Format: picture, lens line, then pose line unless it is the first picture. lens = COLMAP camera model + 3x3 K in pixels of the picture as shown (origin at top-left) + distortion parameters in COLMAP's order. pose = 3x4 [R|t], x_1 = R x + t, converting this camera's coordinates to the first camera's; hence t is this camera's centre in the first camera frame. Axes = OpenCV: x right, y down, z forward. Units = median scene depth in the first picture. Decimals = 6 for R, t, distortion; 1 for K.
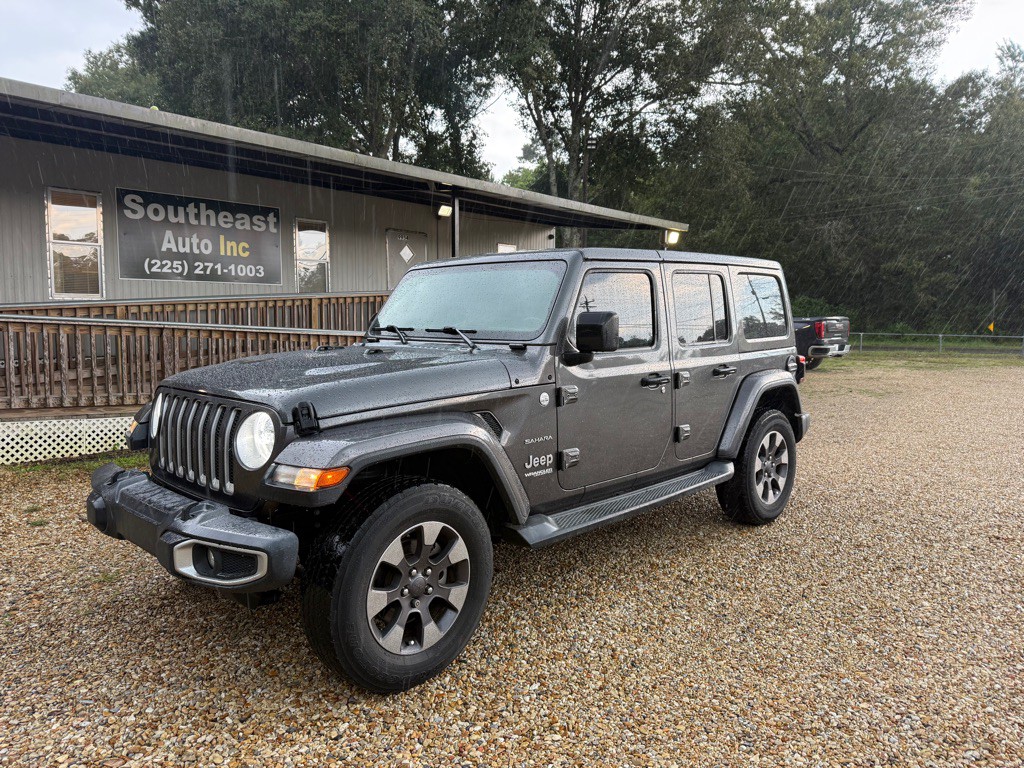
lens RADIAL K [[763.2, 0, 522.1], [0, 763.2, 381.3], [0, 0, 1]] dist [0.044208, -0.097422]
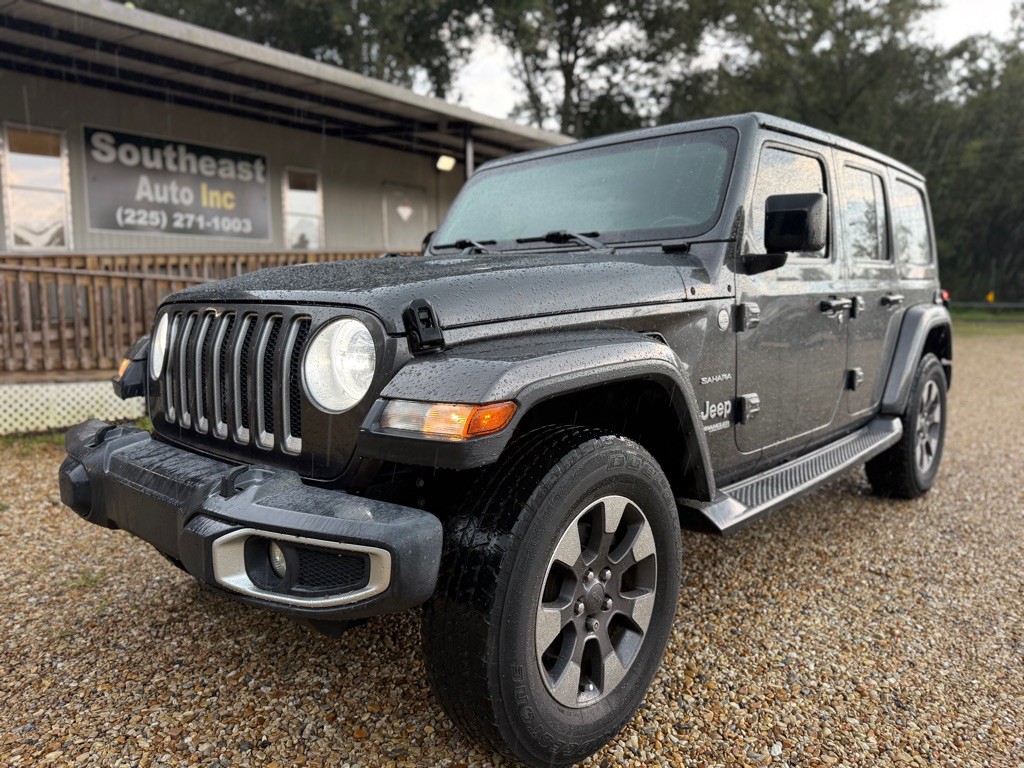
lens RADIAL K [[765.8, 0, 512.0], [0, 765.8, 384.0], [0, 0, 1]] dist [0.017670, -0.055257]
pose [[0.999692, -0.009005, 0.023129, -0.172746], [0.008374, 0.999595, 0.027206, 0.059066], [-0.023364, -0.027004, 0.999362, 0.299166]]
